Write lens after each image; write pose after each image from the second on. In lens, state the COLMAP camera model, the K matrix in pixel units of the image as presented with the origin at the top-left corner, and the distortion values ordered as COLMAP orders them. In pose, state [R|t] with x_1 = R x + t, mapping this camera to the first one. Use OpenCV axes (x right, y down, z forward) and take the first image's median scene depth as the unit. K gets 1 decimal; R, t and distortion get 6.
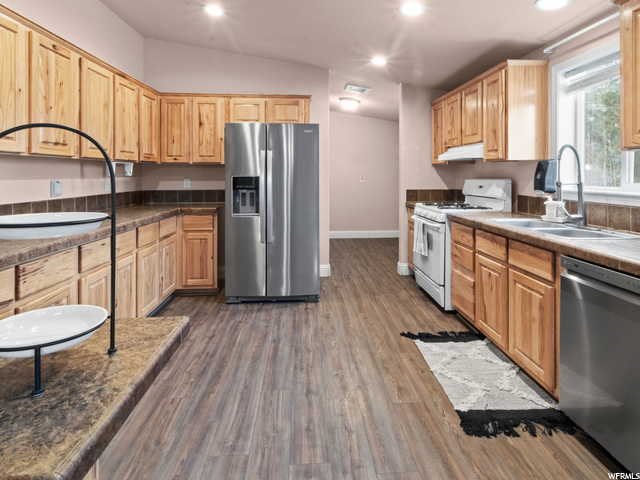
lens RADIAL K [[343.5, 0, 323.7], [0, 343.5, 180.6], [0, 0, 1]] dist [-0.001778, 0.000019]
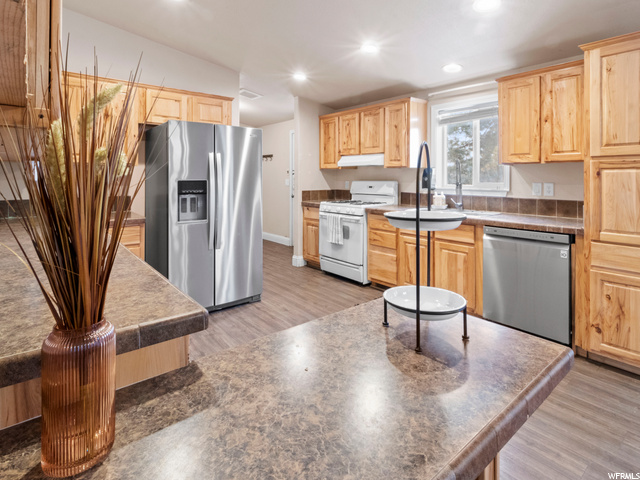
lens RADIAL K [[343.5, 0, 323.7], [0, 343.5, 180.6], [0, 0, 1]] dist [-0.001778, 0.000019]
pose [[0.811647, -0.006470, 0.584113, -0.502785], [0.009440, 0.999953, -0.002042, -0.005672], [-0.584072, 0.007171, 0.811670, 0.050528]]
